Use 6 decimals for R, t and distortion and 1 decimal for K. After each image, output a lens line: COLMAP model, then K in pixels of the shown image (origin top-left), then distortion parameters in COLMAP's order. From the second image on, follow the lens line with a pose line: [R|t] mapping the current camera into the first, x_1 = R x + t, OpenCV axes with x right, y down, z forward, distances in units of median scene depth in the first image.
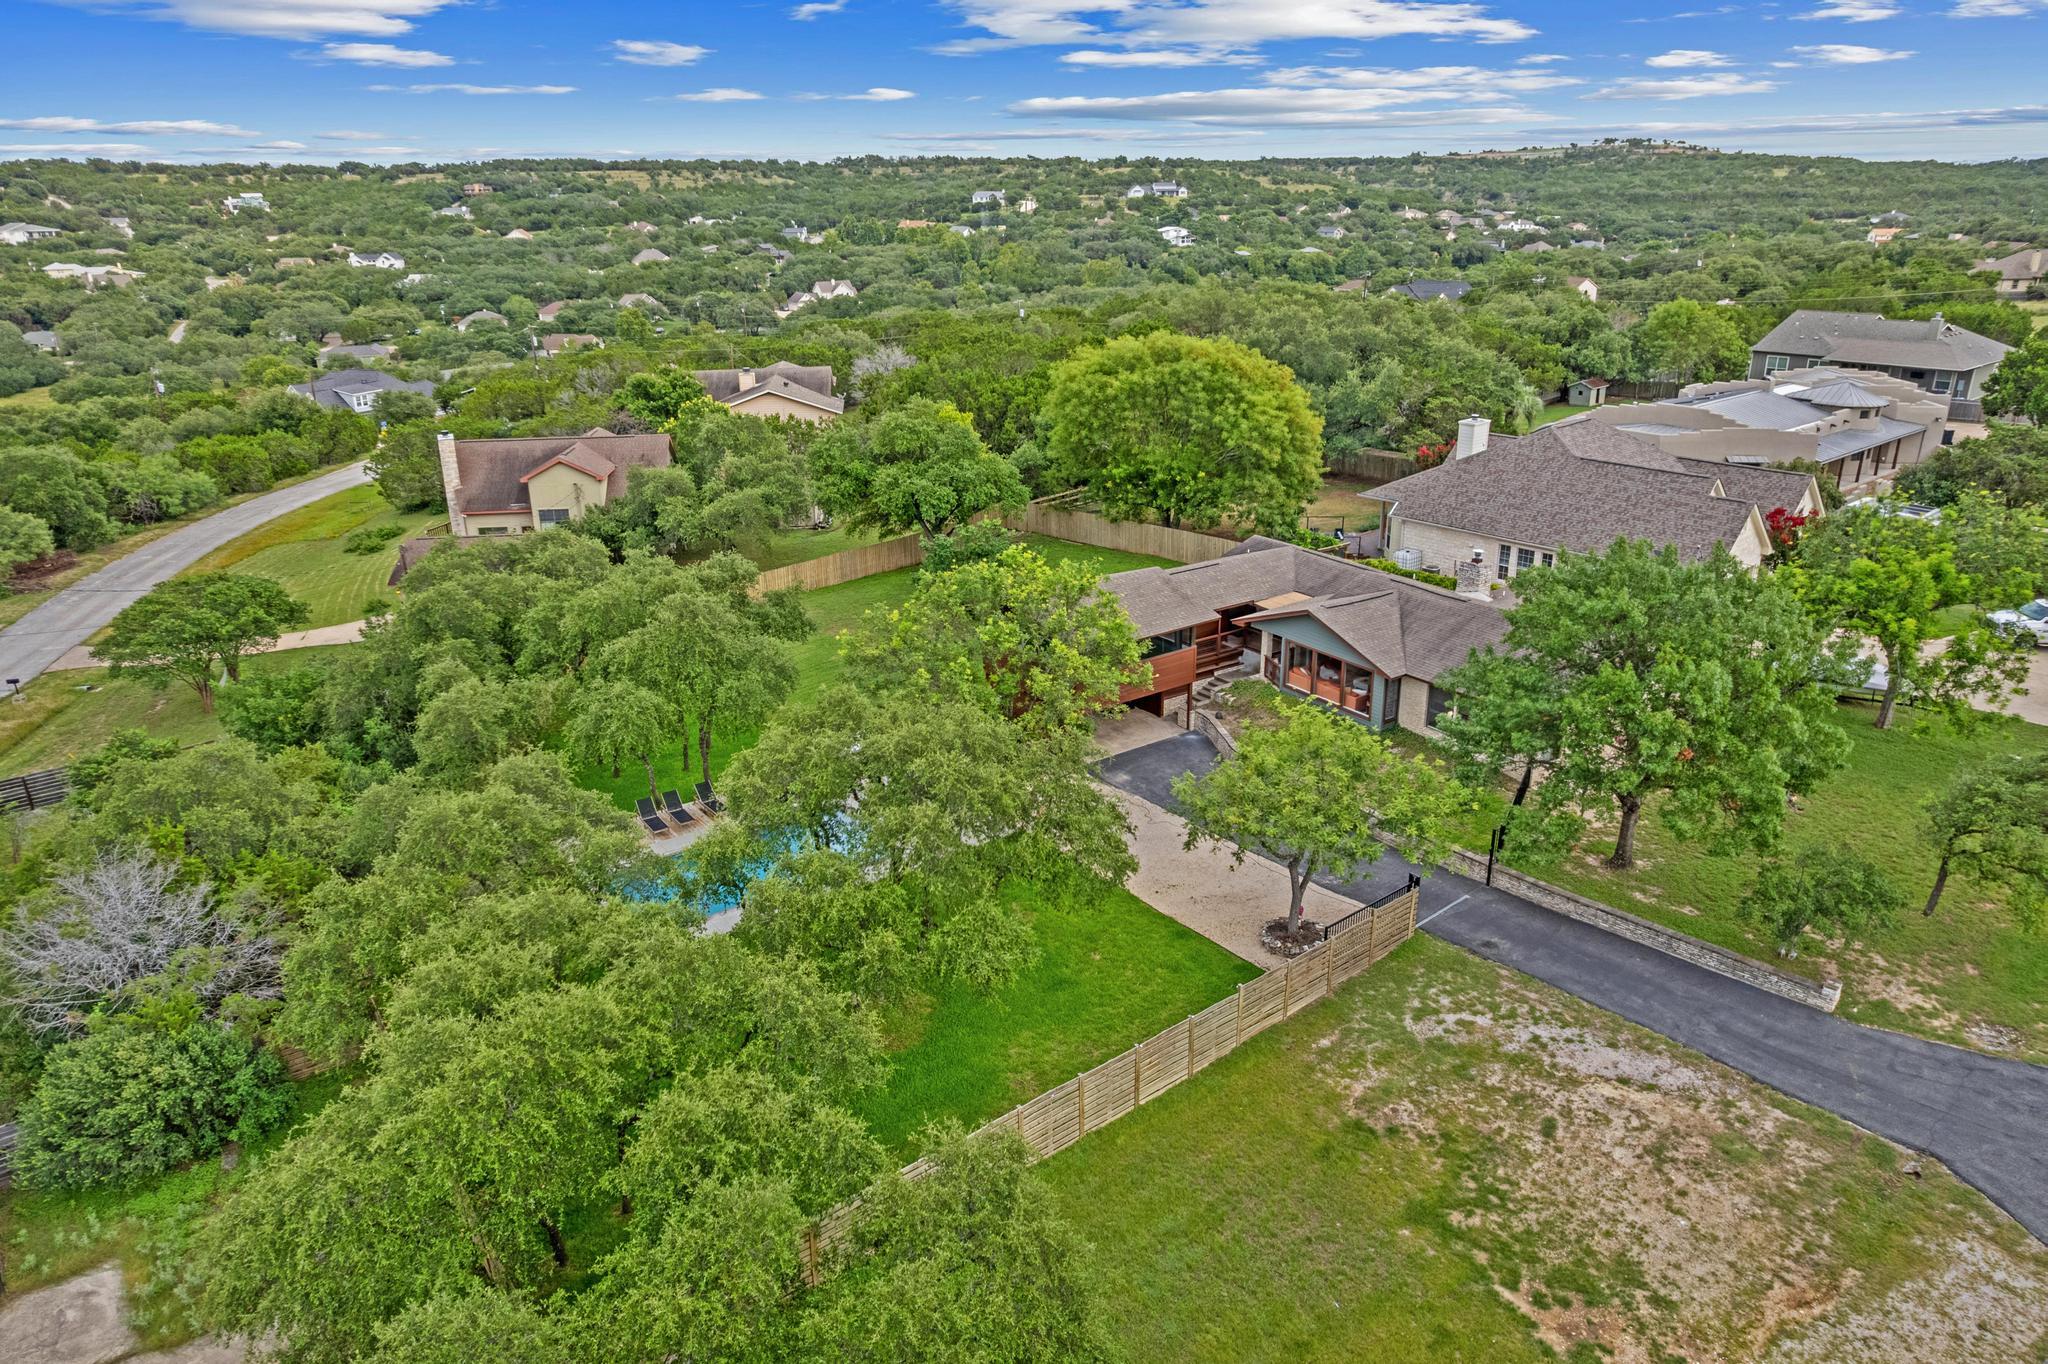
lens RADIAL K [[1403.6, 0, 1056.9], [0, 1403.6, 683.7], [0, 0, 1]] dist [-0.000225, -0.000907]
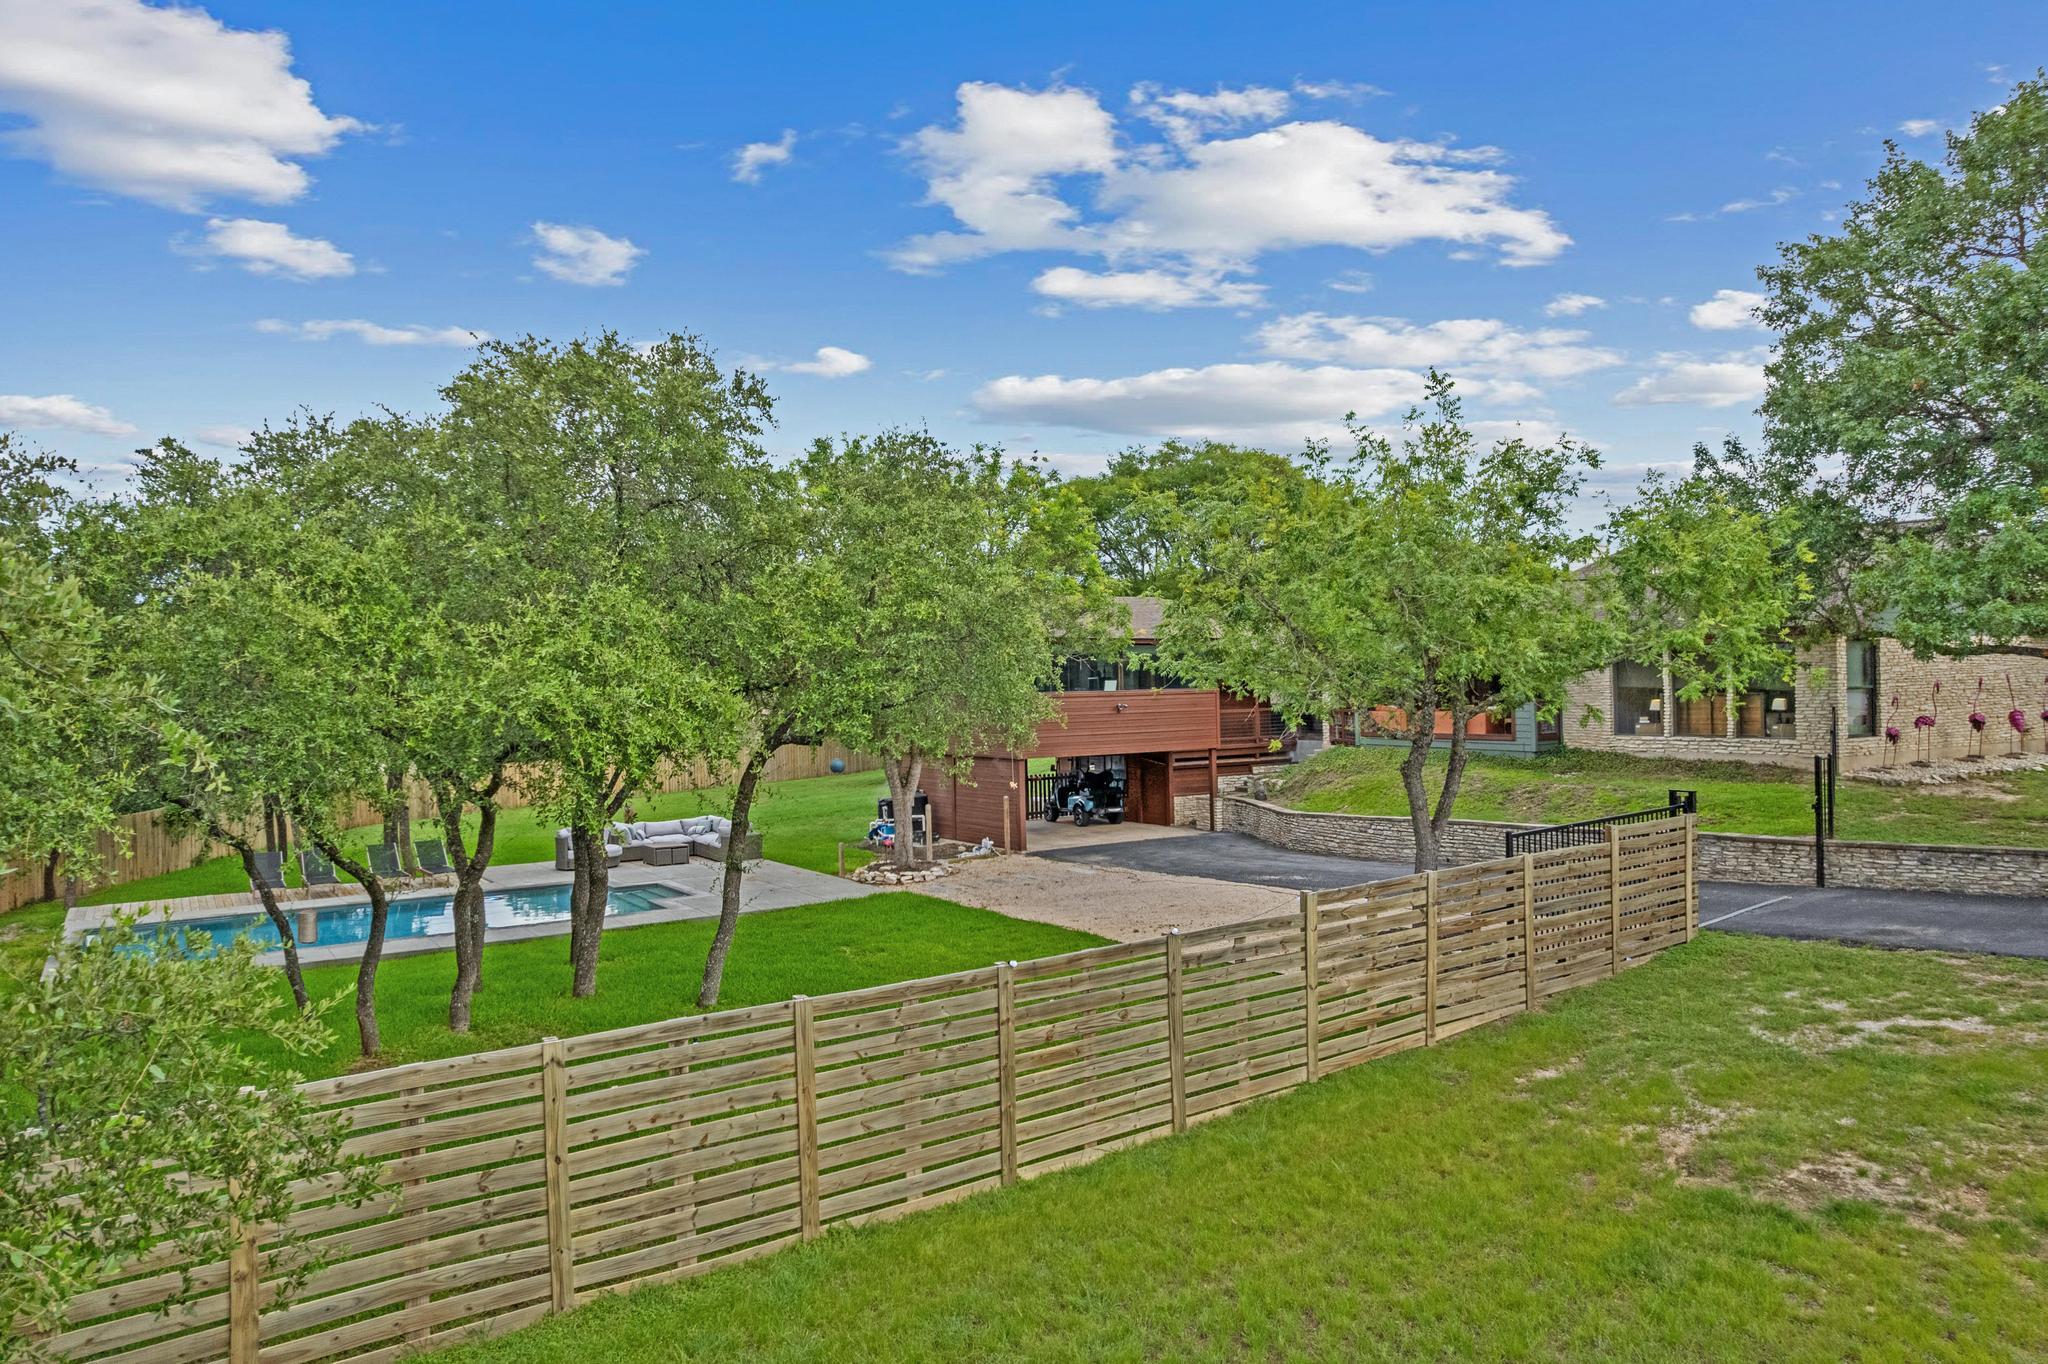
lens RADIAL K [[1403.6, 0, 1056.9], [0, 1403.6, 683.7], [0, 0, 1]] dist [-0.000225, -0.000907]
pose [[0.999051, 0.043468, 0.002870, 0.025510], [-0.034525, 0.830246, -0.556327, 0.258952], [-0.026565, 0.555700, 0.830958, 0.398710]]
